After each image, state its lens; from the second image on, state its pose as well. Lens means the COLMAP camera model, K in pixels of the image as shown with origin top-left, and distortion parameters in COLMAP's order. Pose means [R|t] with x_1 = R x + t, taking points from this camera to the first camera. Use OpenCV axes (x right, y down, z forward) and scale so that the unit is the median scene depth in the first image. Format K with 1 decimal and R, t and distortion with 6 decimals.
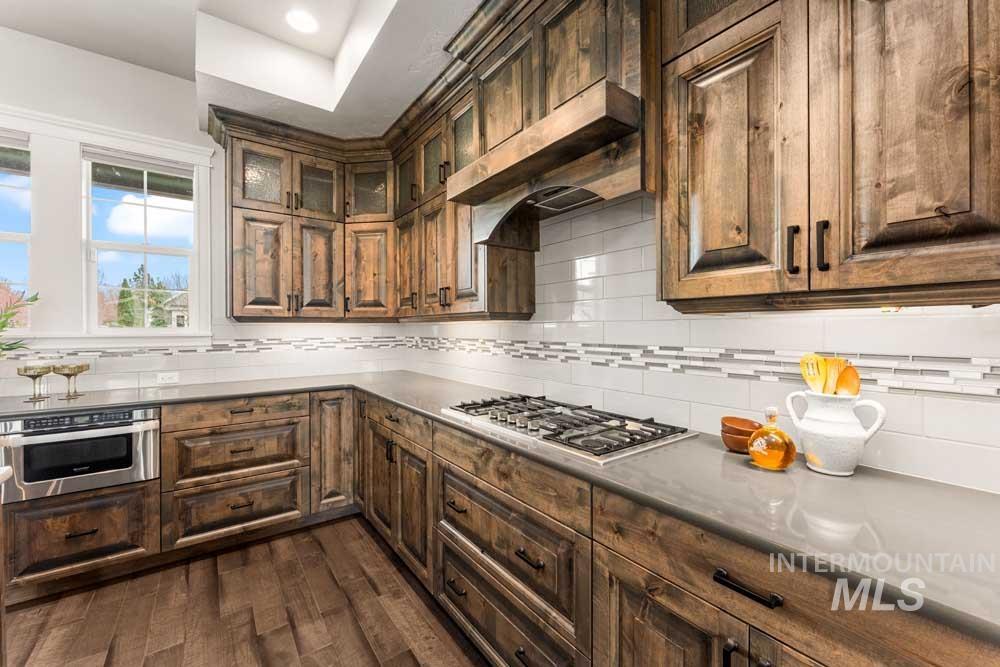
lens RADIAL K [[400.6, 0, 500.7], [0, 400.6, 330.0], [0, 0, 1]] dist [0.001389, -0.000541]
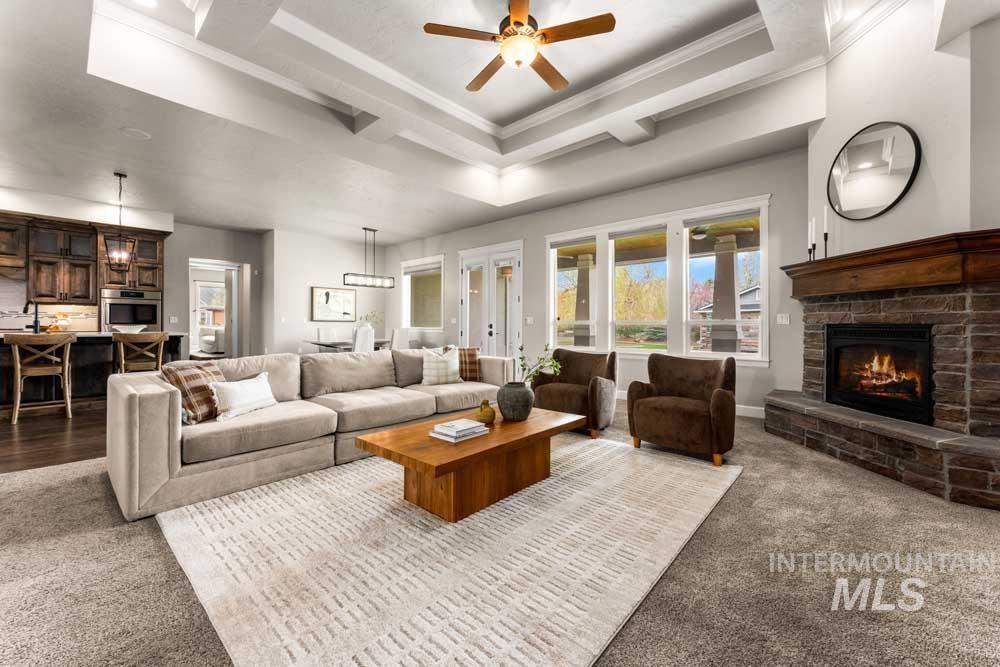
lens RADIAL K [[400.6, 0, 500.8], [0, 400.6, 325.2], [0, 0, 1]] dist [0.001389, -0.000541]
pose [[-0.190726, 0.002772, 0.981639, -3.242078], [-0.000444, 0.999996, -0.002911, 0.135353], [-0.981643, -0.000991, -0.190724, -2.214666]]
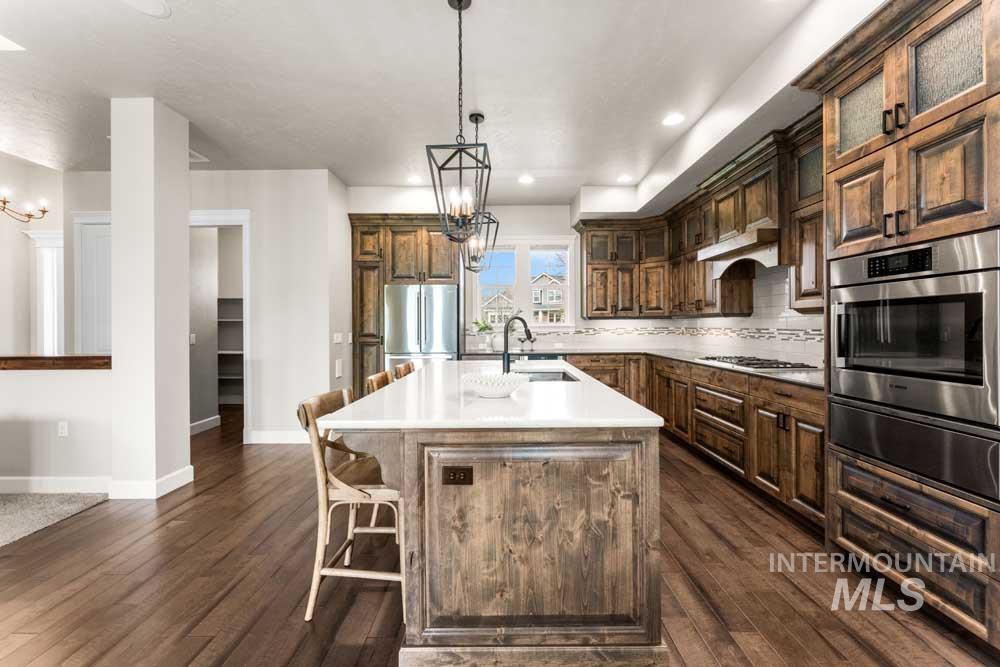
lens RADIAL K [[400.6, 0, 500.6], [0, 400.6, 327.2], [0, 0, 1]] dist [0.001389, -0.000541]
pose [[0.805819, 0.000531, -0.592162, 0.240403], [0.001102, 0.999997, 0.002397, 0.016762], [0.592161, -0.002584, 0.805815, -1.138457]]
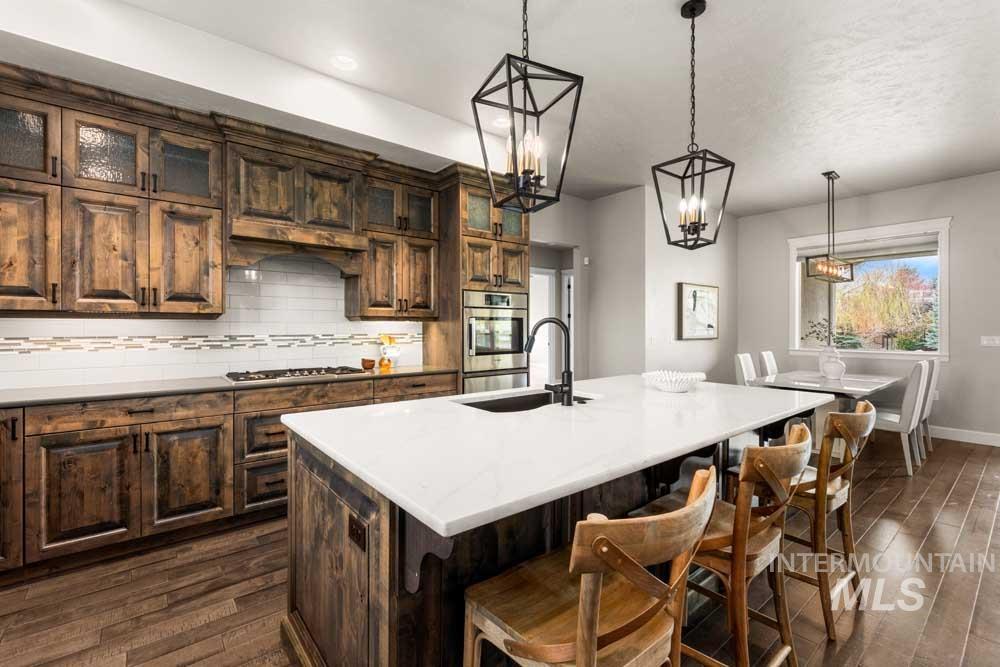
lens RADIAL K [[435.5, 0, 499.3], [0, 435.5, 328.8], [0, 0, 1]] dist [-0.001303, -0.000837]
pose [[-0.055257, -0.000391, 0.998472, -1.459161], [0.004404, 0.999990, 0.000636, 0.008706], [-0.998462, 0.004433, -0.055255, 0.129541]]
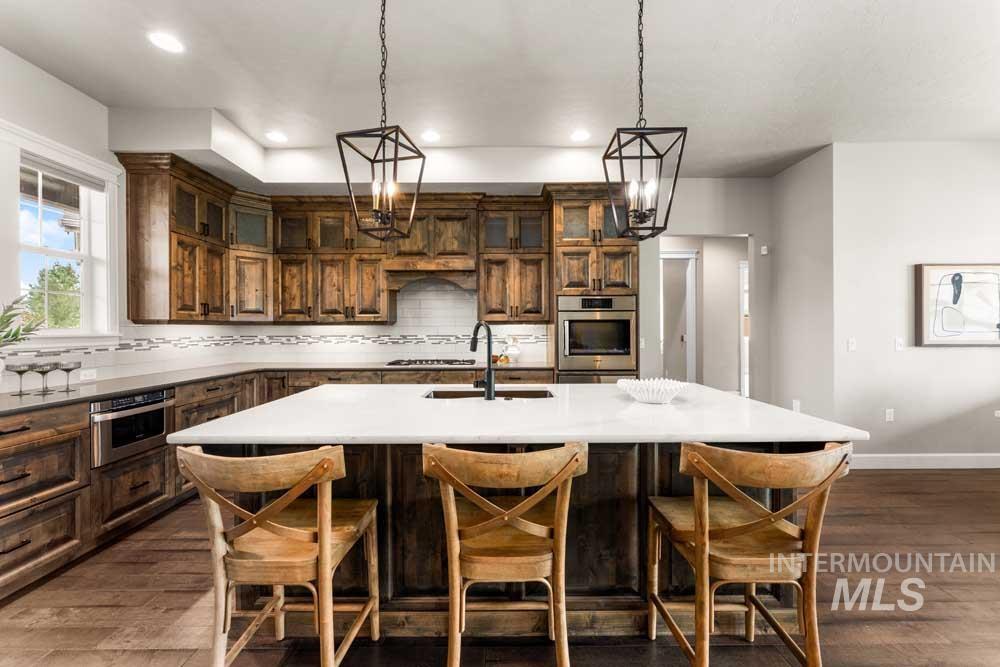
lens RADIAL K [[400.6, 0, 501.7], [0, 400.6, 330.5], [0, 0, 1]] dist [0.001389, -0.000541]
pose [[0.584618, -0.002492, 0.811305, -1.299362], [0.005588, 0.999984, -0.000955, 0.008191], [-0.811289, 0.005092, 0.584623, -0.671261]]
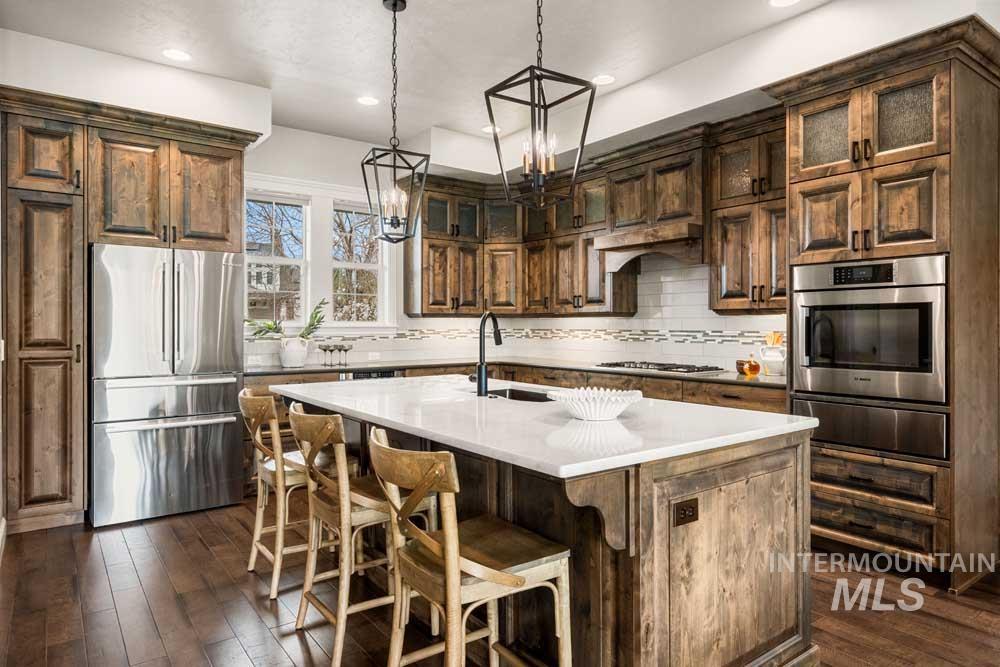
lens RADIAL K [[612.5, 0, 500.0], [0, 612.5, 328.3], [0, 0, 1]] dist [0.003578, -0.000032]
pose [[0.999958, 0.002666, 0.008737, -0.491735], [-0.002675, 0.999996, 0.001044, 0.020062], [-0.008734, -0.001068, 0.999961, -1.469310]]
